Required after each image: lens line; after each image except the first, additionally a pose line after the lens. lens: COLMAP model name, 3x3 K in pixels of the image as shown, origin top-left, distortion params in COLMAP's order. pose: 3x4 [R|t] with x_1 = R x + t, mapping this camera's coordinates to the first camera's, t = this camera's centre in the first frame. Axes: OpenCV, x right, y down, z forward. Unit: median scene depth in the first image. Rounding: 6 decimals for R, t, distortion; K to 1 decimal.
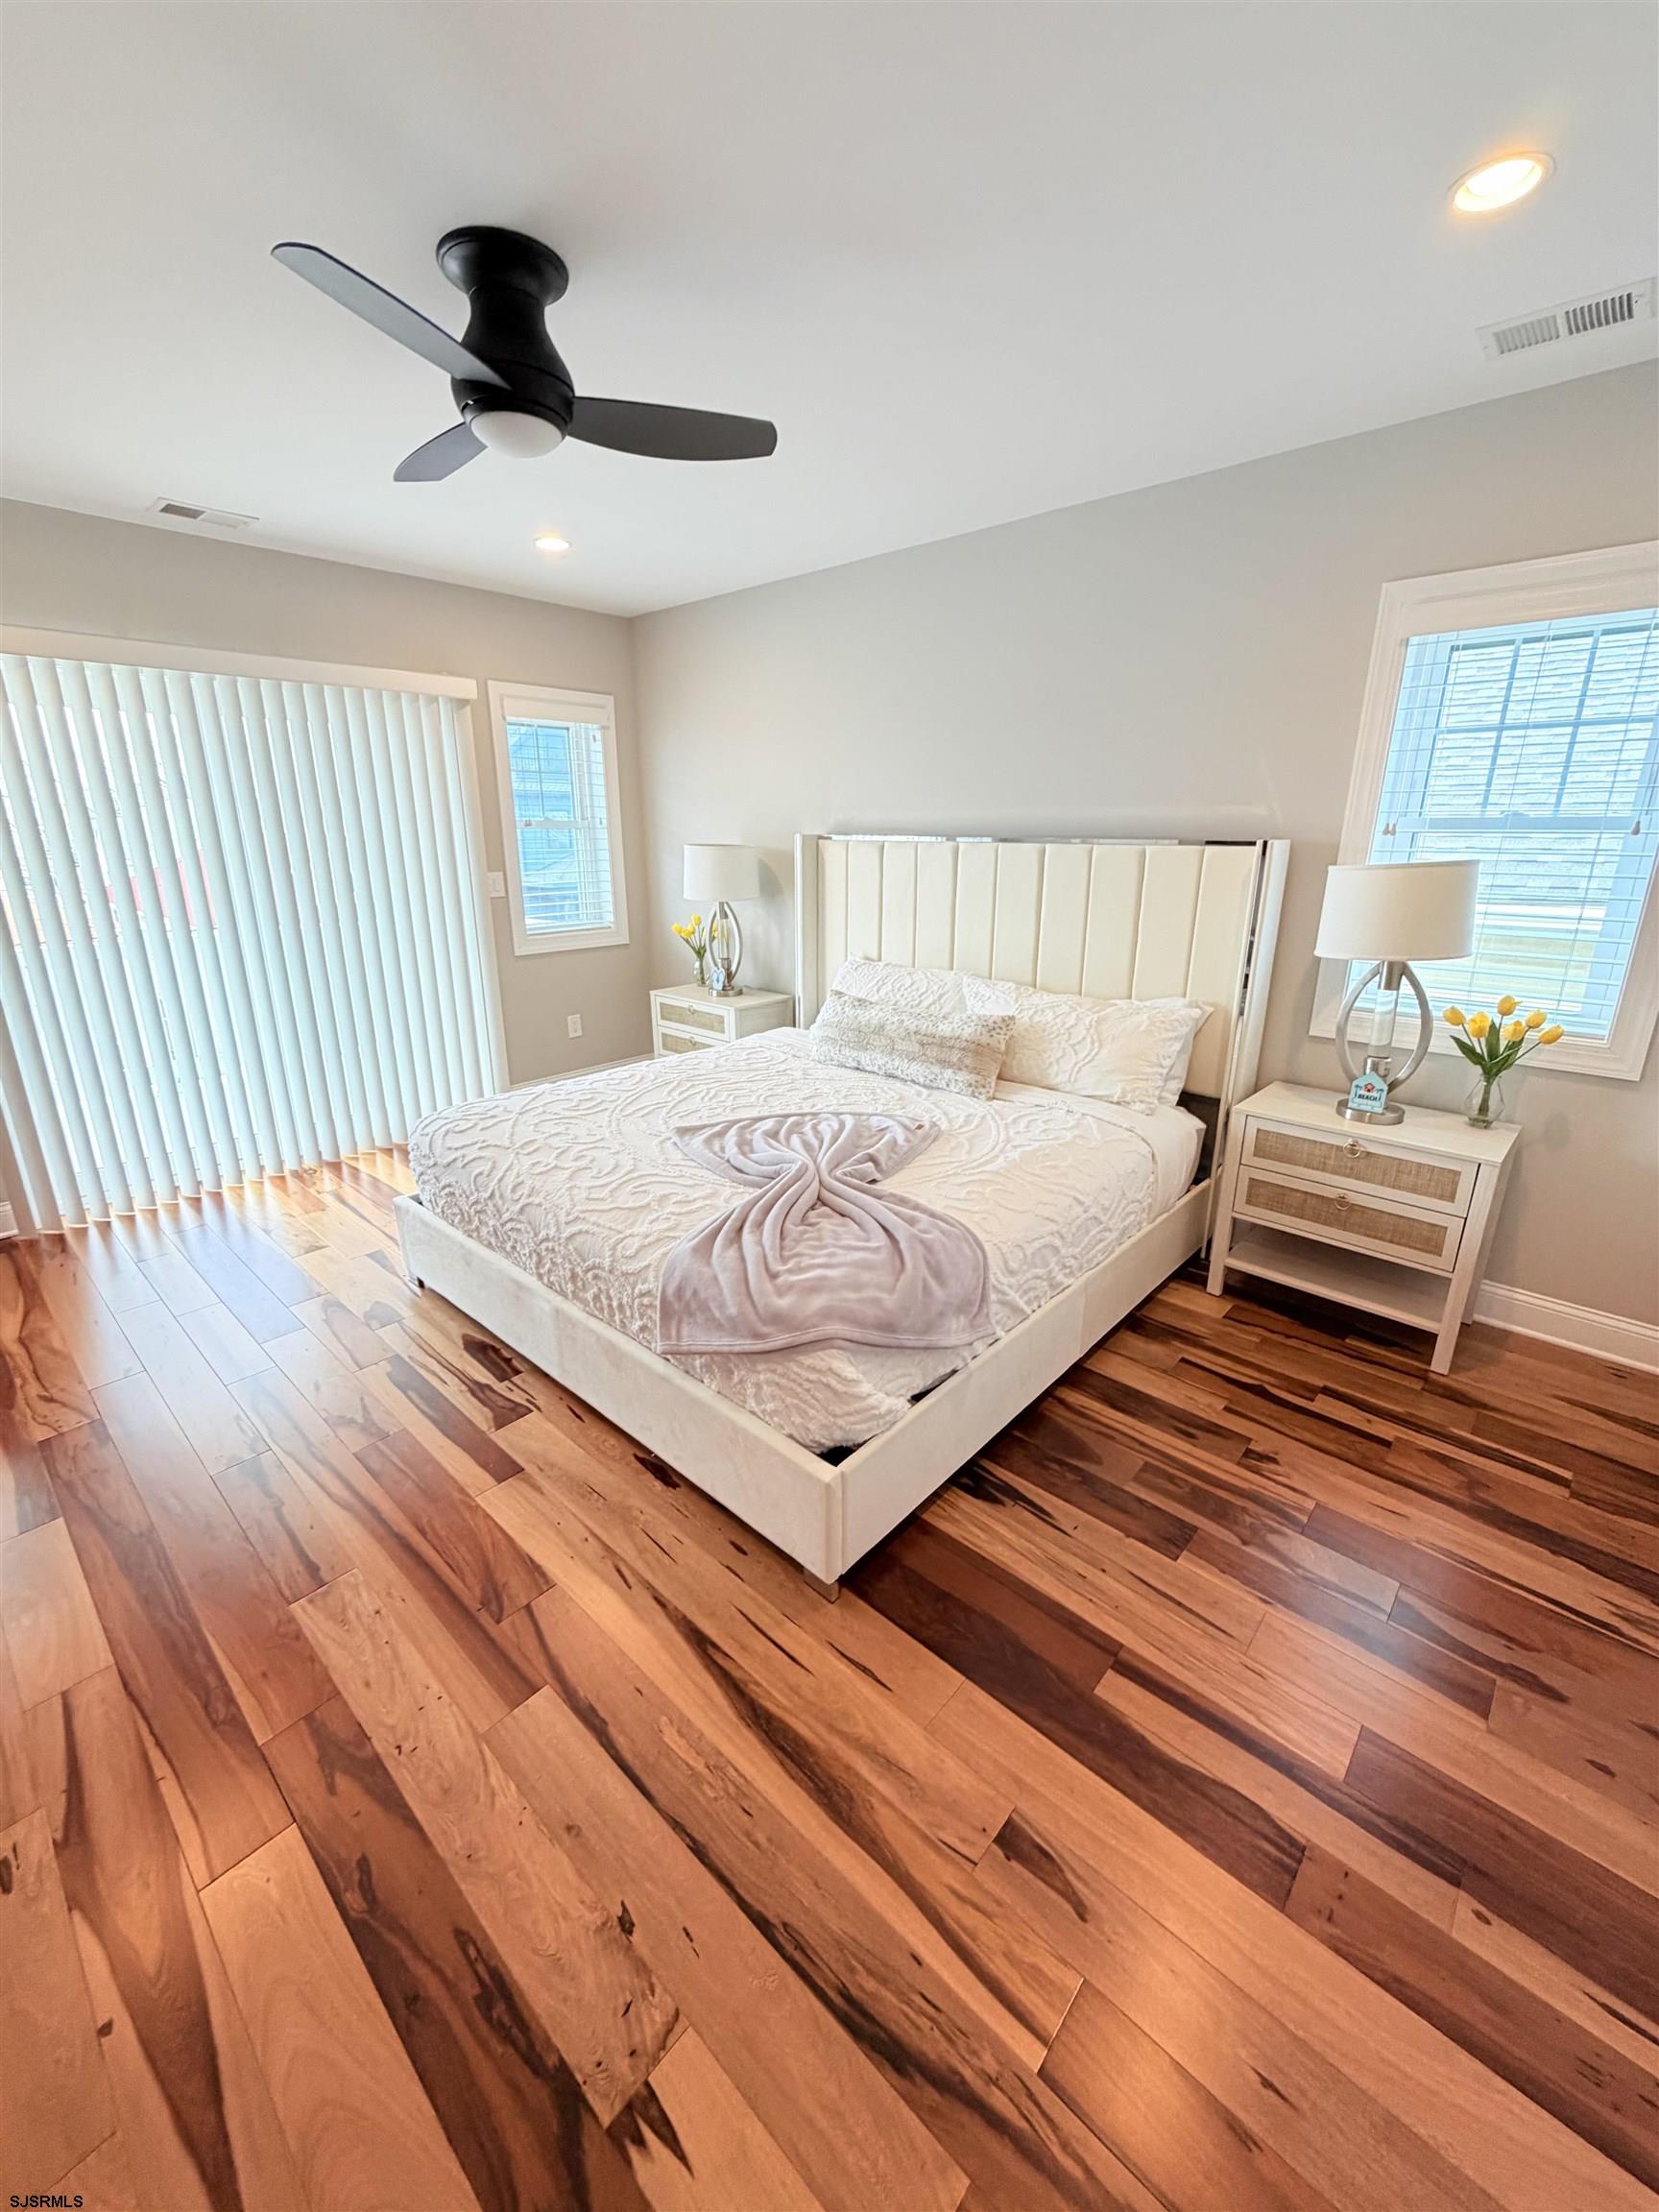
lens RADIAL K [[883.1, 0, 823.8], [0, 883.1, 1099.5], [0, 0, 1]] dist [0.000859, -0.000309]
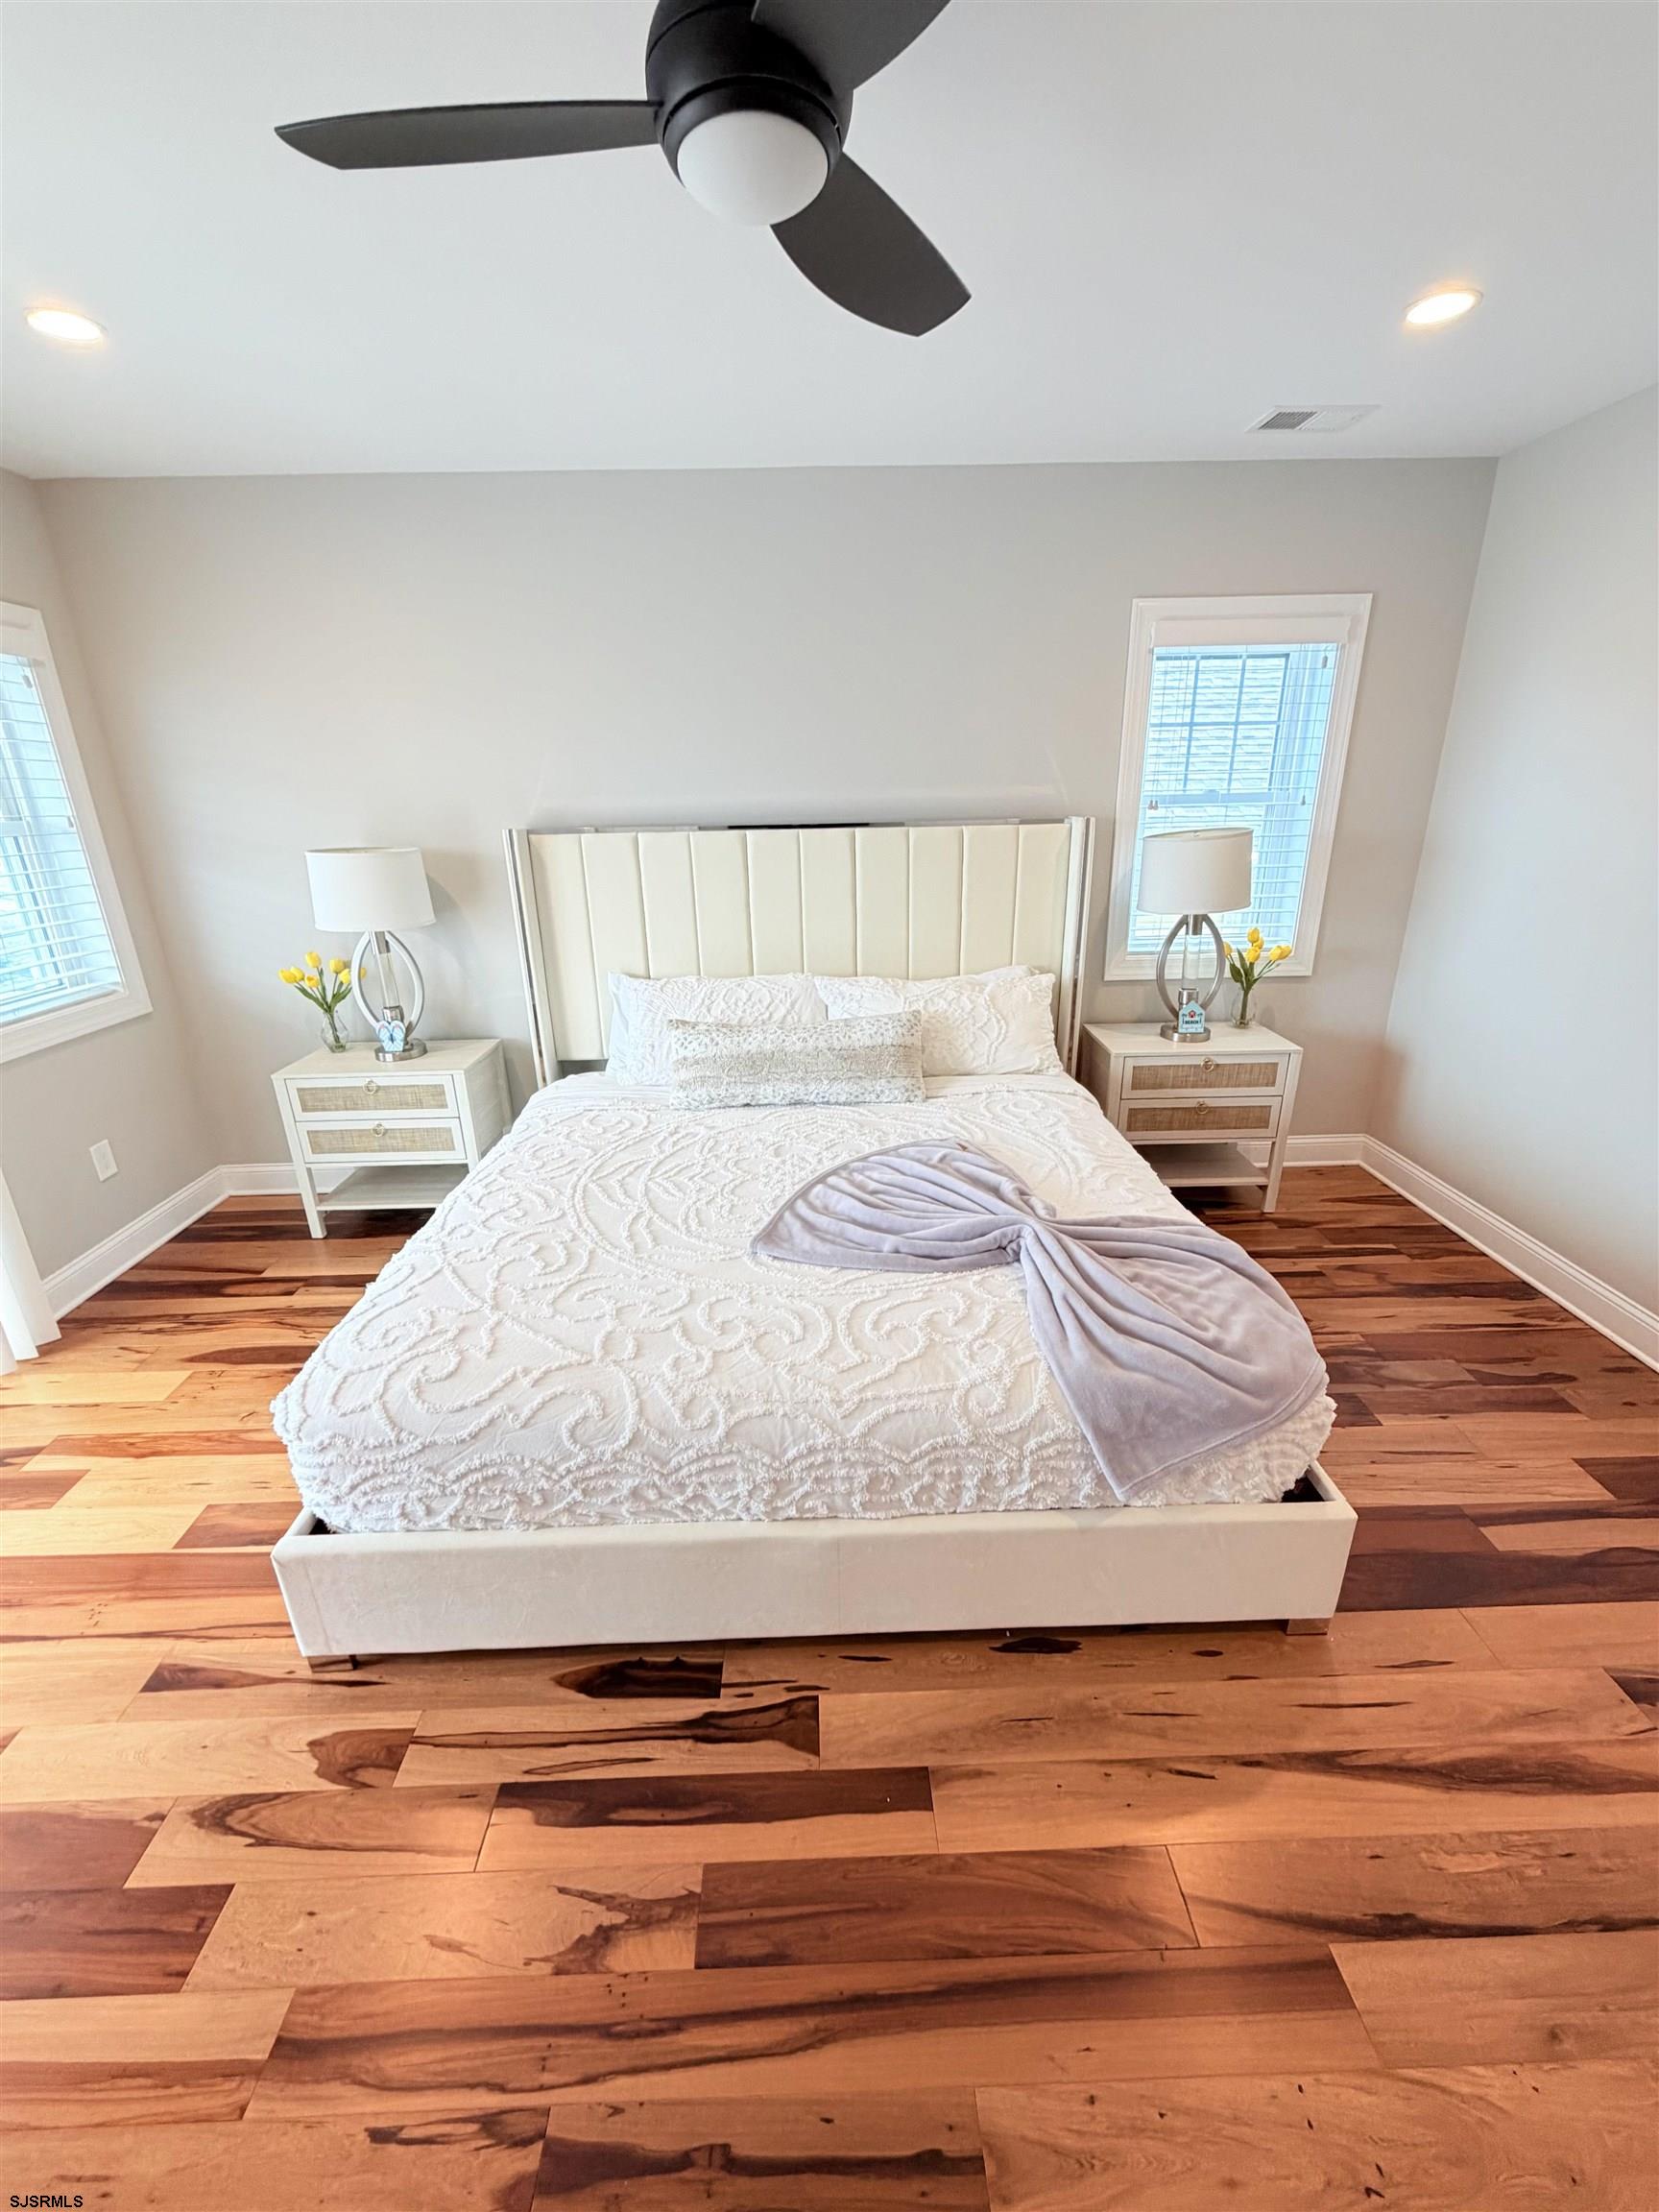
lens RADIAL K [[883.1, 0, 823.8], [0, 883.1, 1099.5], [0, 0, 1]] dist [0.000859, -0.000309]
pose [[0.719870, -0.246623, 0.648818, -0.713793], [0.225307, 0.967159, 0.117647, -0.192167], [-0.656524, 0.061492, 0.751794, 0.488901]]
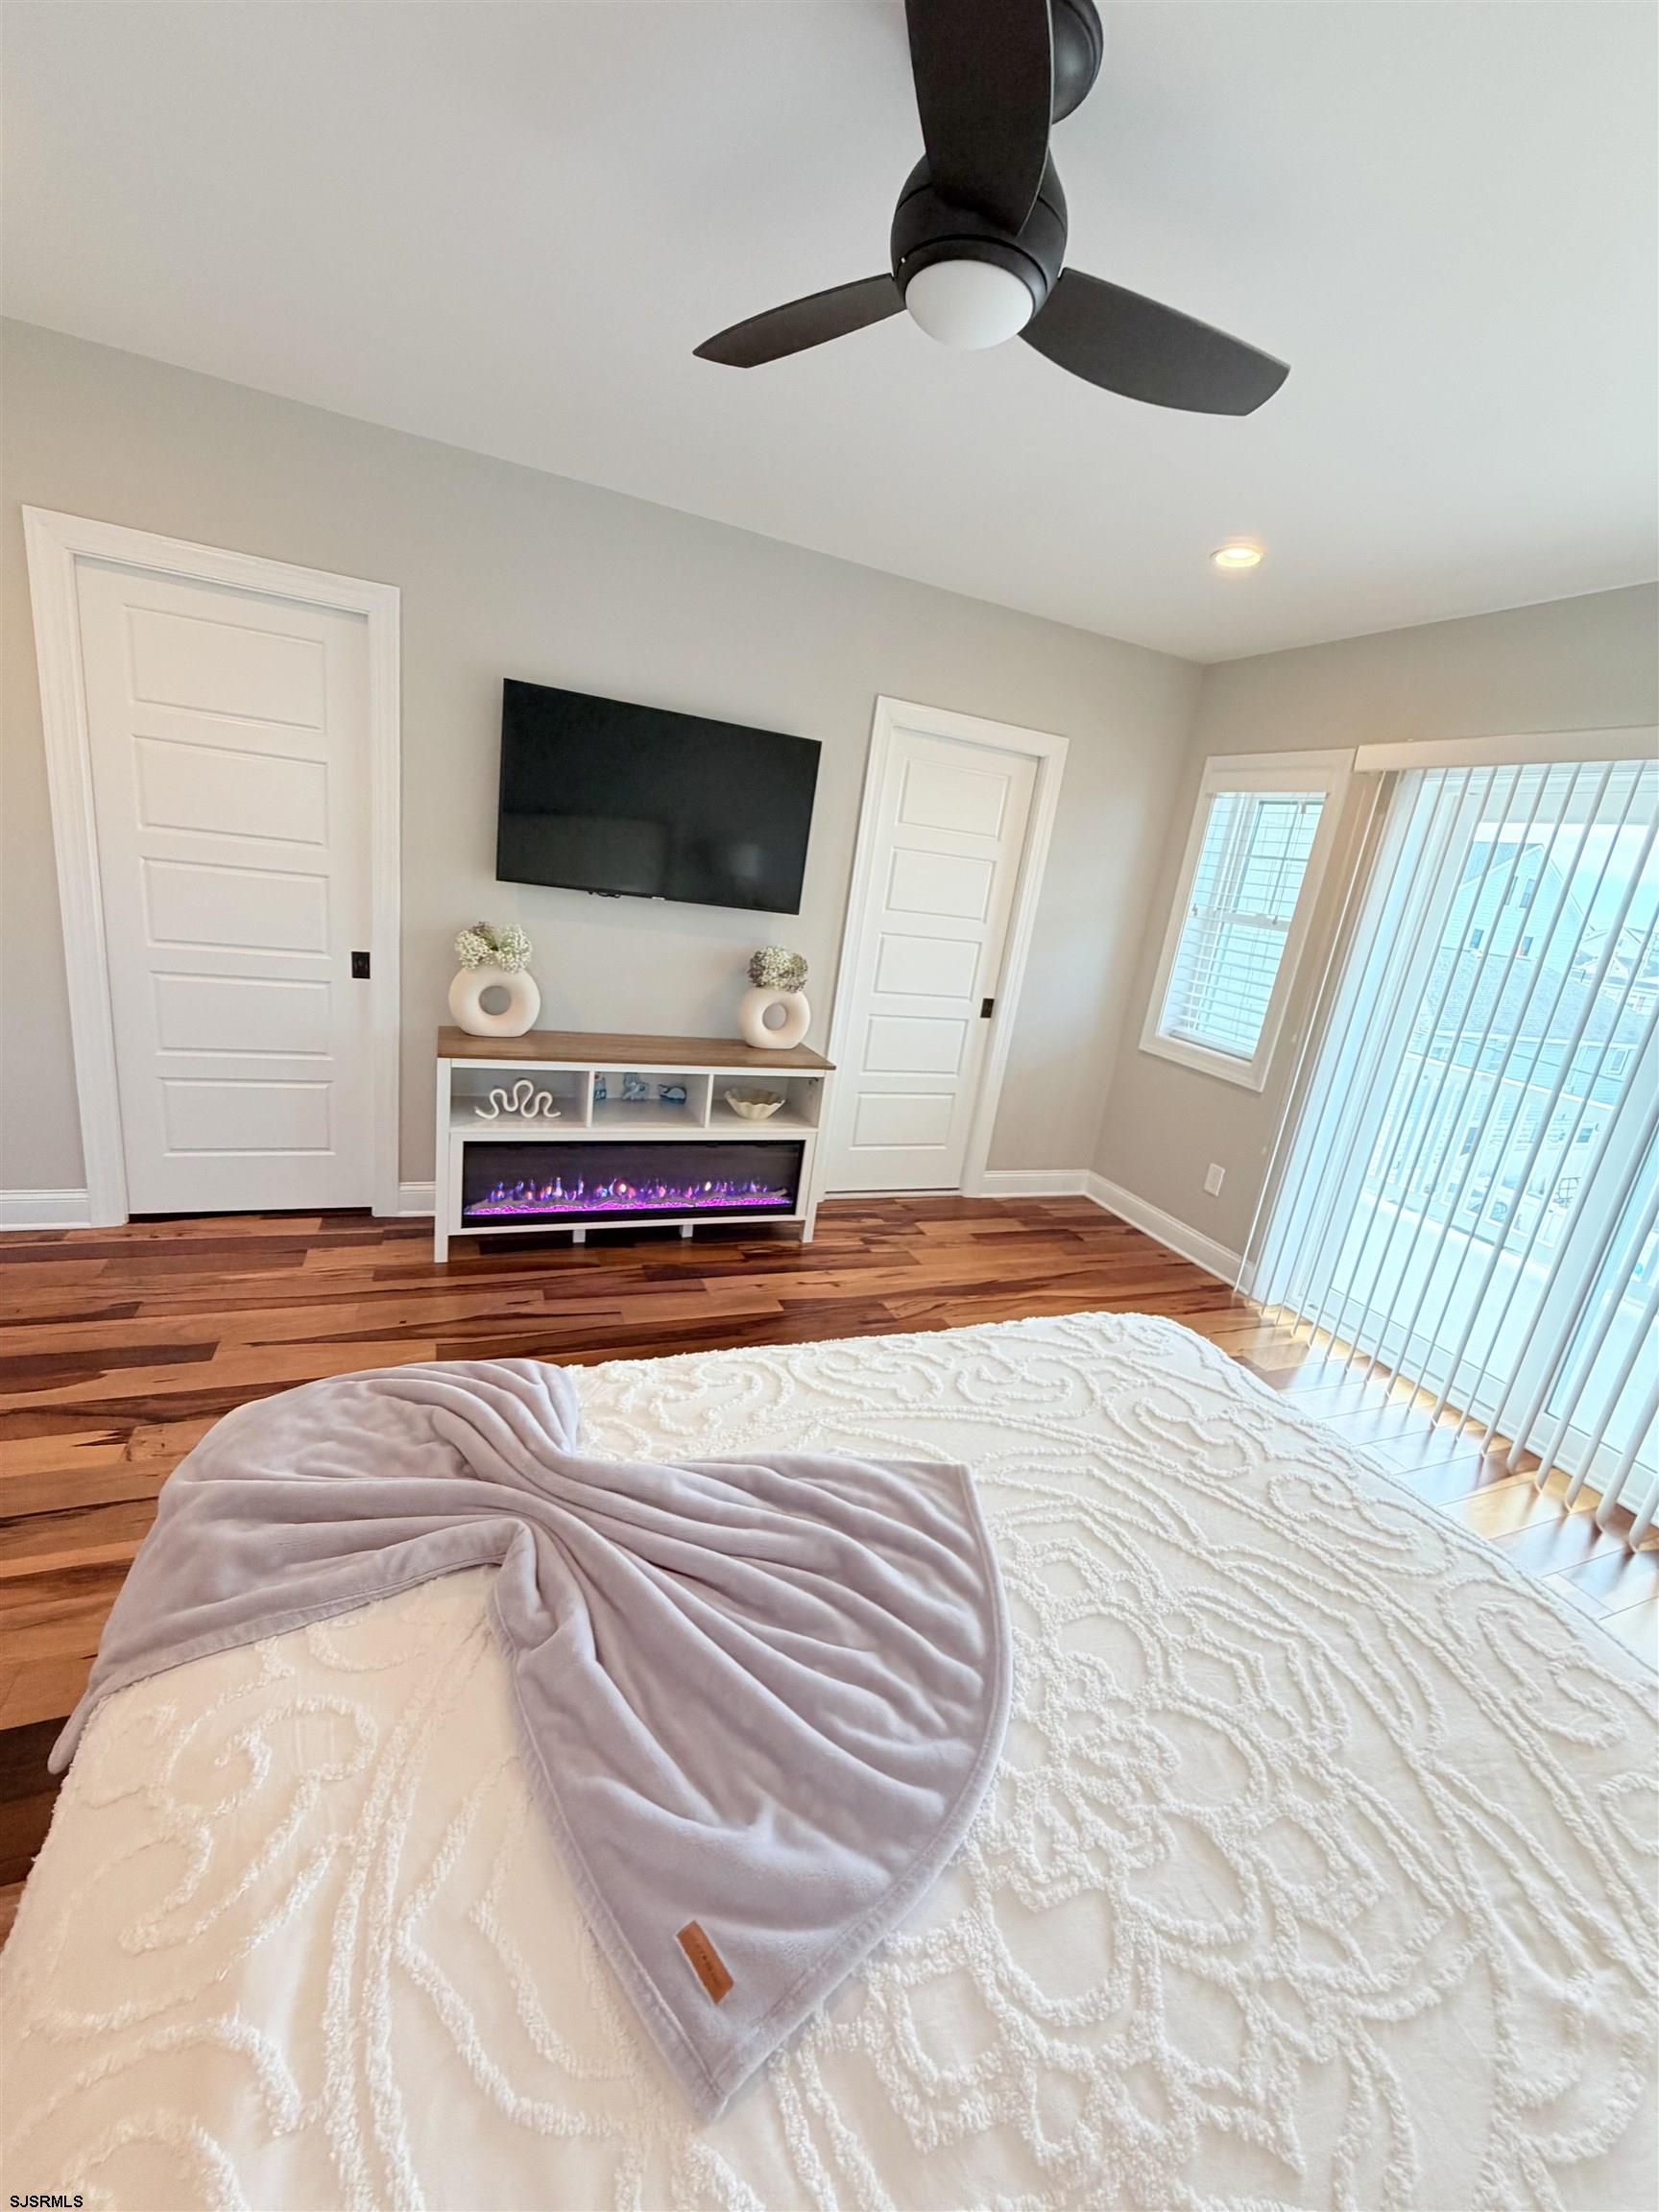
lens RADIAL K [[883.1, 0, 823.8], [0, 883.1, 1099.5], [0, 0, 1]] dist [0.000859, -0.000309]
pose [[-0.422735, 0.186208, -0.886917, 0.349669], [-0.392945, 0.844221, 0.364535, -0.376473], [0.816633, 0.502611, -0.283713, 1.197363]]
